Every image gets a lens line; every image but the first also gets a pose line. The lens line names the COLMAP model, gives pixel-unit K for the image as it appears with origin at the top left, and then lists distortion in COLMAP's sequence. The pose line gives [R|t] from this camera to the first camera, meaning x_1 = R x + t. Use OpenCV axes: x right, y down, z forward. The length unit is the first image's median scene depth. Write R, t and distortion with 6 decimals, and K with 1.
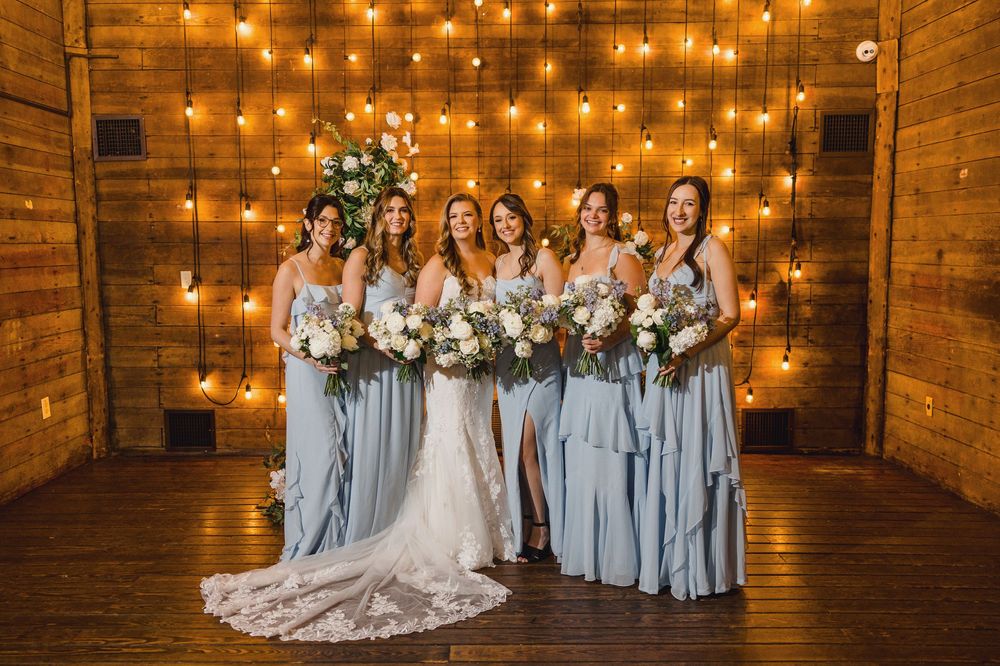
lens RADIAL K [[837.9, 0, 477.0], [0, 837.9, 333.9], [0, 0, 1]] dist [0.007354, 0.006076]
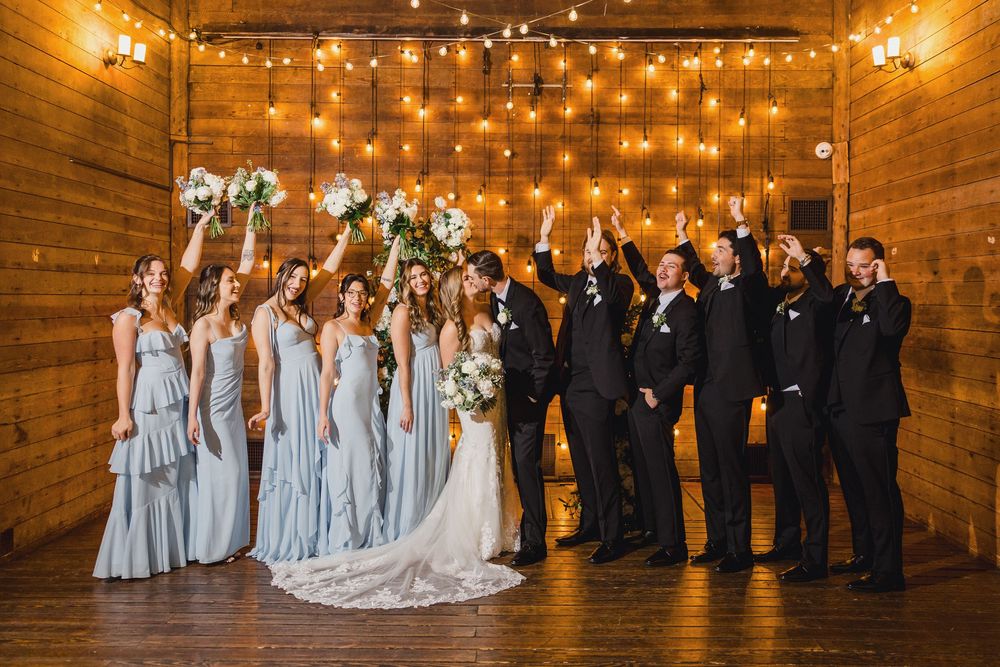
lens RADIAL K [[839.4, 0, 524.0], [0, 839.4, 306.9], [0, 0, 1]] dist [0.009701, -0.006241]
pose [[0.999793, 0.015207, 0.013540, 0.010298], [-0.013812, 0.995118, -0.097717, 0.018538], [-0.014960, 0.097510, 0.995122, -0.195254]]
